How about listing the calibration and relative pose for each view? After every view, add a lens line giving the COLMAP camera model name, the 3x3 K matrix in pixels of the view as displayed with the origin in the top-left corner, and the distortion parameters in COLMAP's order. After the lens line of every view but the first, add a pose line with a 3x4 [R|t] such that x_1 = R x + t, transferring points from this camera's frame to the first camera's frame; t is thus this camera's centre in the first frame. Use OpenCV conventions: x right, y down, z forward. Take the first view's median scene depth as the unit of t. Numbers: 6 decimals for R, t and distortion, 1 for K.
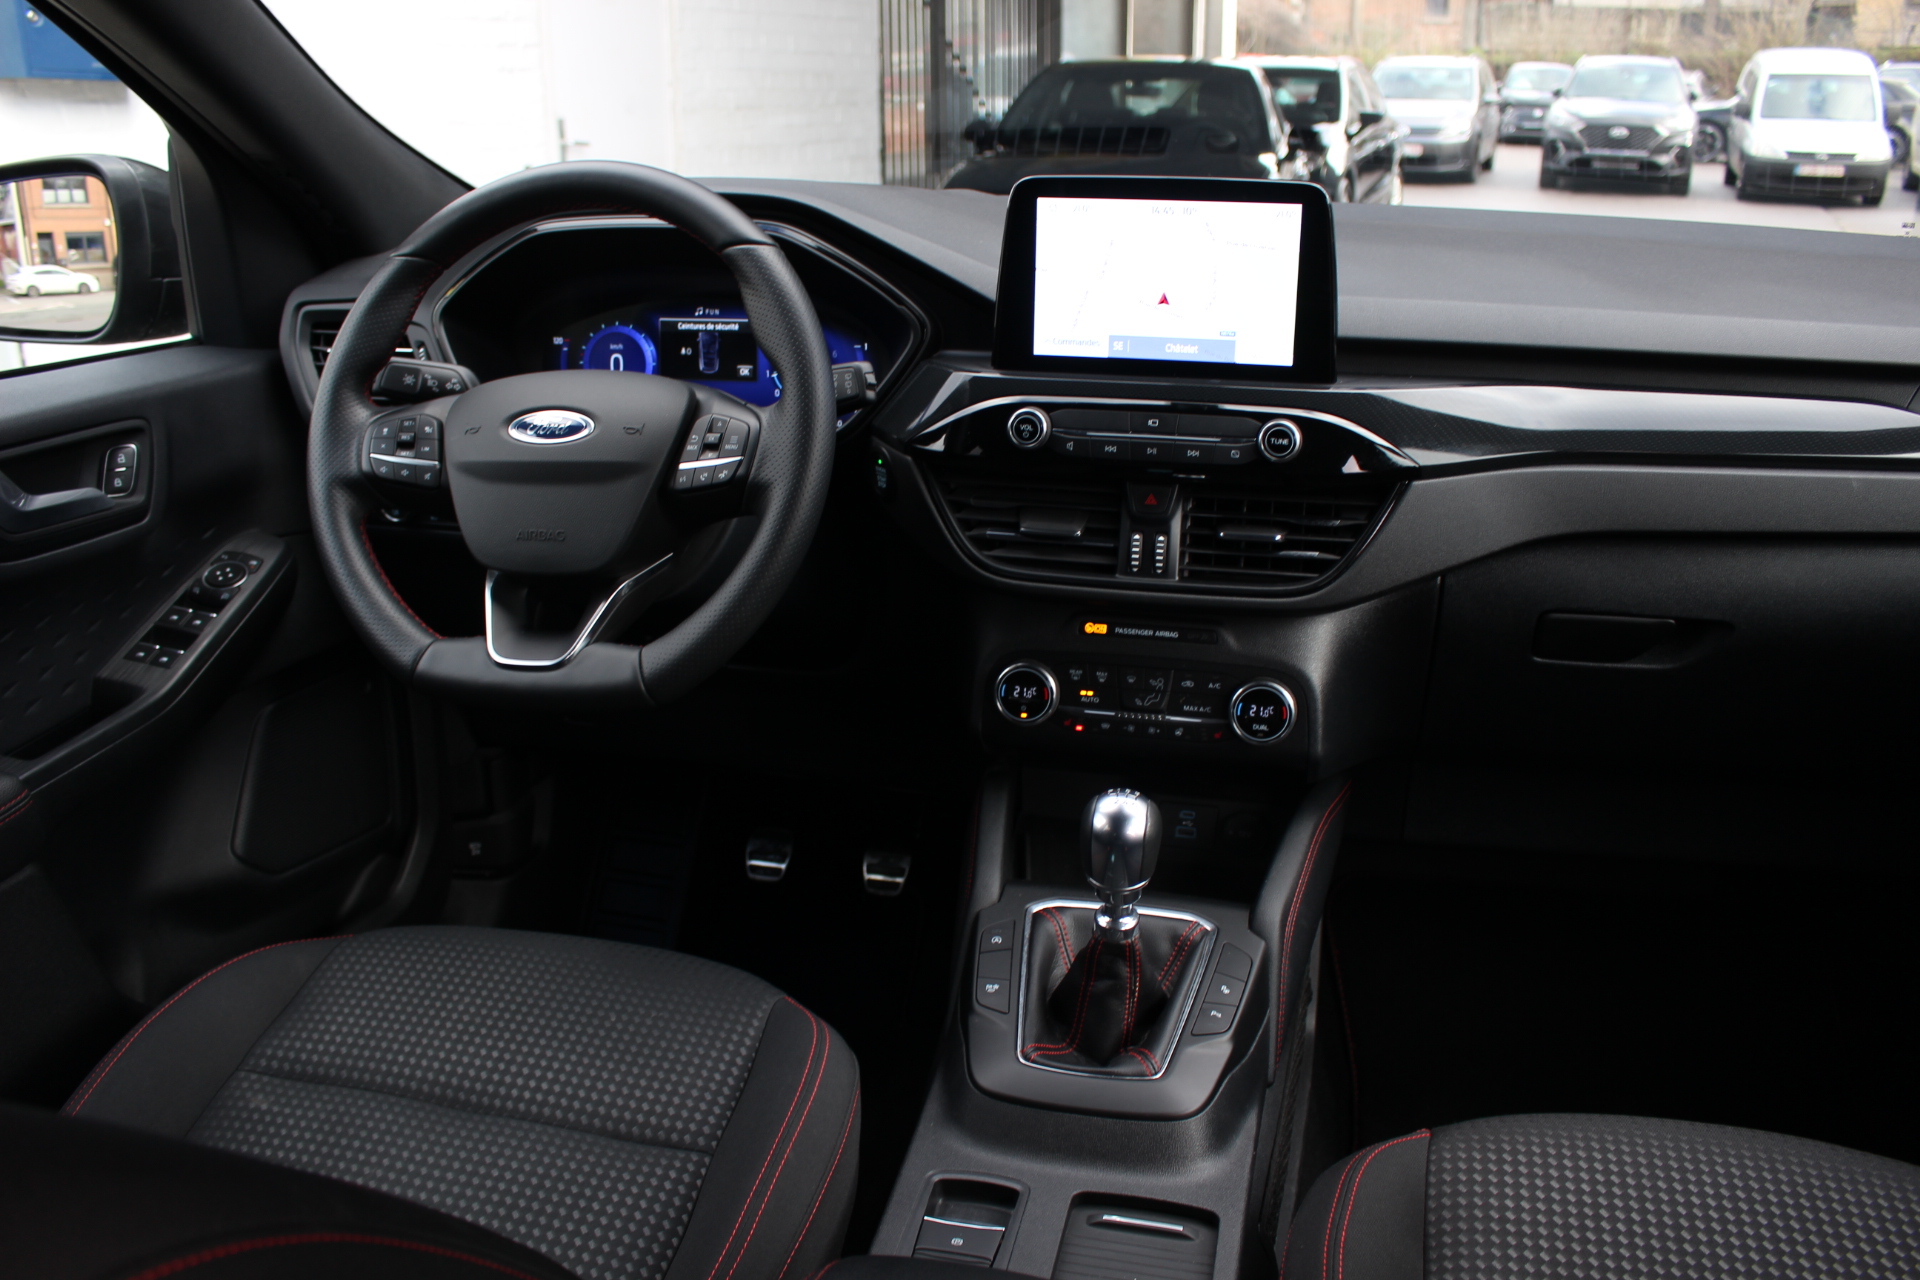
lens RADIAL K [[1612.7, 0, 960.0], [0, 1612.7, 640.0], [0, 0, 1]] dist [-0.166328, 0.159569]
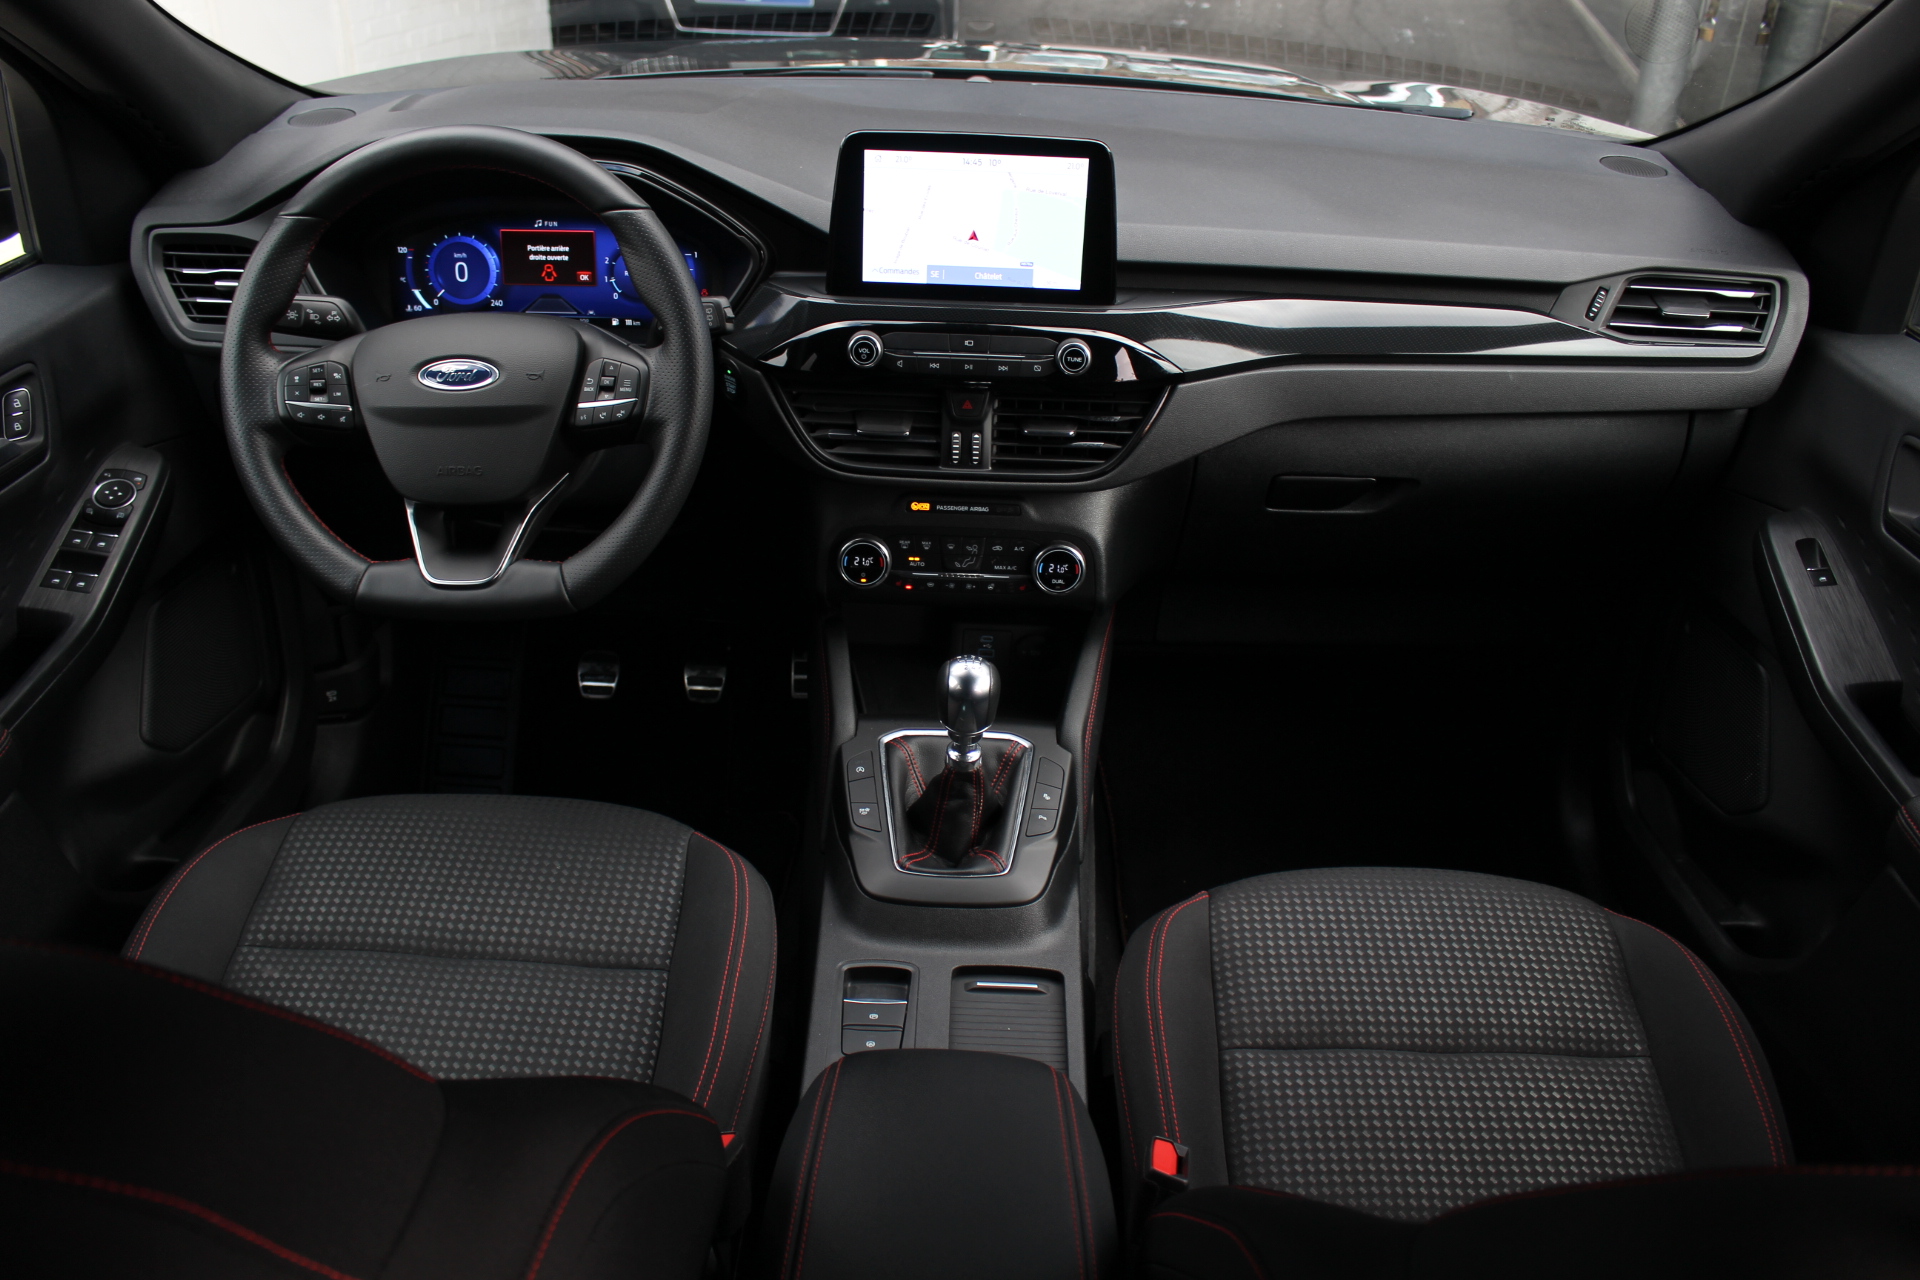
lens RADIAL K [[1612.7, 0, 960.0], [0, 1612.7, 640.0], [0, 0, 1]] dist [-0.166328, 0.159569]
pose [[0.976521, -0.076465, 0.201393, -0.145177], [0.036869, 0.980412, 0.193475, -0.149410], [-0.212242, -0.181507, 0.960213, -0.194134]]
